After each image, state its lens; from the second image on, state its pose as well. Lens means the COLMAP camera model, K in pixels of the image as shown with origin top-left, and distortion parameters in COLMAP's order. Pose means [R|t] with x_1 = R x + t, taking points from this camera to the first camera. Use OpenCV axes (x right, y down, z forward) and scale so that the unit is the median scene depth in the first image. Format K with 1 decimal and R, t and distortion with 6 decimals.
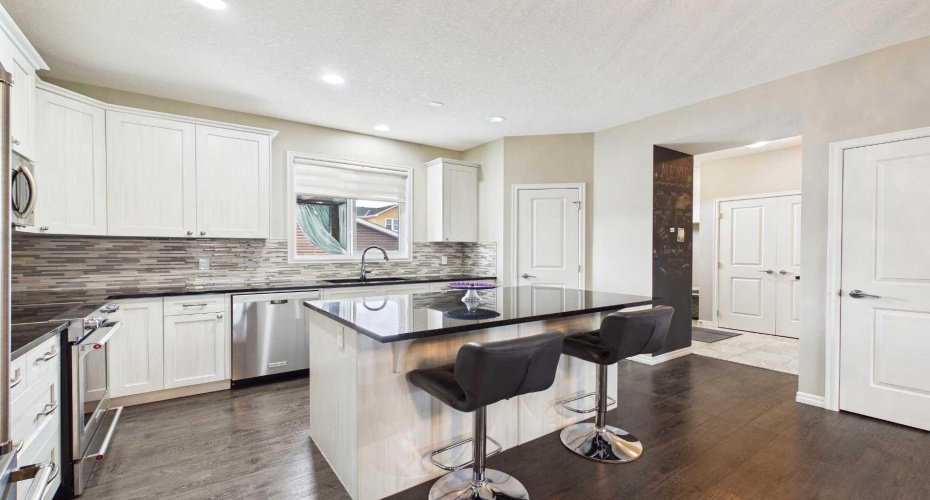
lens RADIAL K [[393.1, 0, 464.2], [0, 393.1, 254.9], [0, 0, 1]] dist [0.000268, 0.000059]
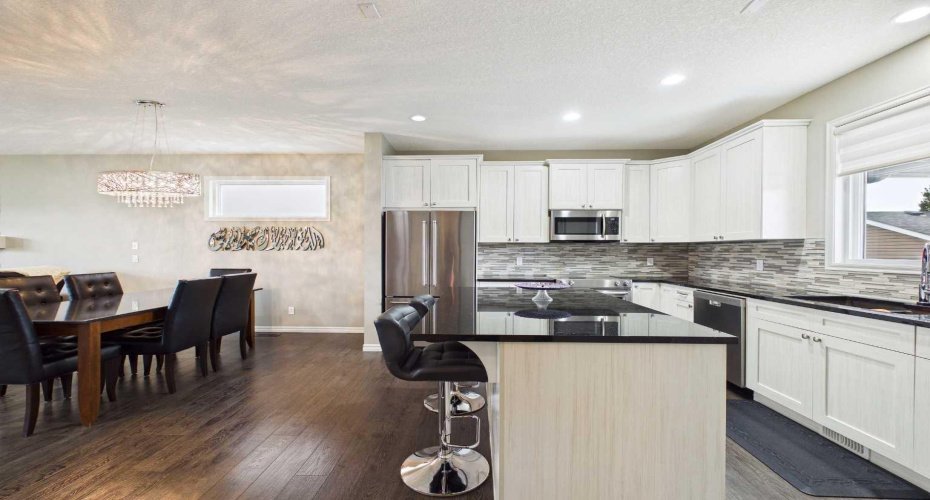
lens RADIAL K [[393.1, 0, 464.2], [0, 393.1, 254.9], [0, 0, 1]] dist [0.000268, 0.000059]
pose [[-0.601946, 0.005754, -0.798516, 0.669393], [-0.010049, 0.999840, 0.014780, -0.011655], [0.798473, 0.016921, -0.601792, 1.023727]]
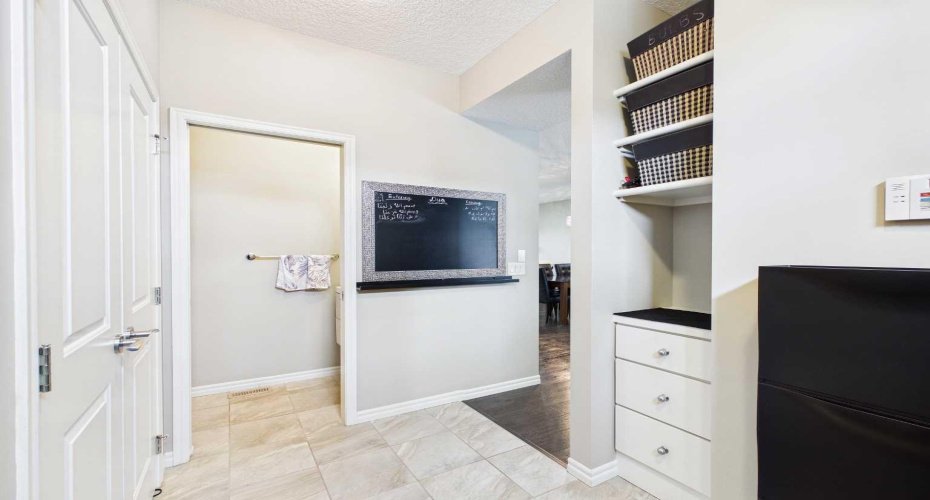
lens RADIAL K [[393.1, 0, 464.2], [0, 393.1, 254.9], [0, 0, 1]] dist [0.000268, 0.000059]
pose [[-0.996890, -0.001055, 0.078798, 0.803840], [0.000085, 0.999895, 0.014461, -0.018527], [-0.078805, 0.014422, -0.996786, 1.788509]]
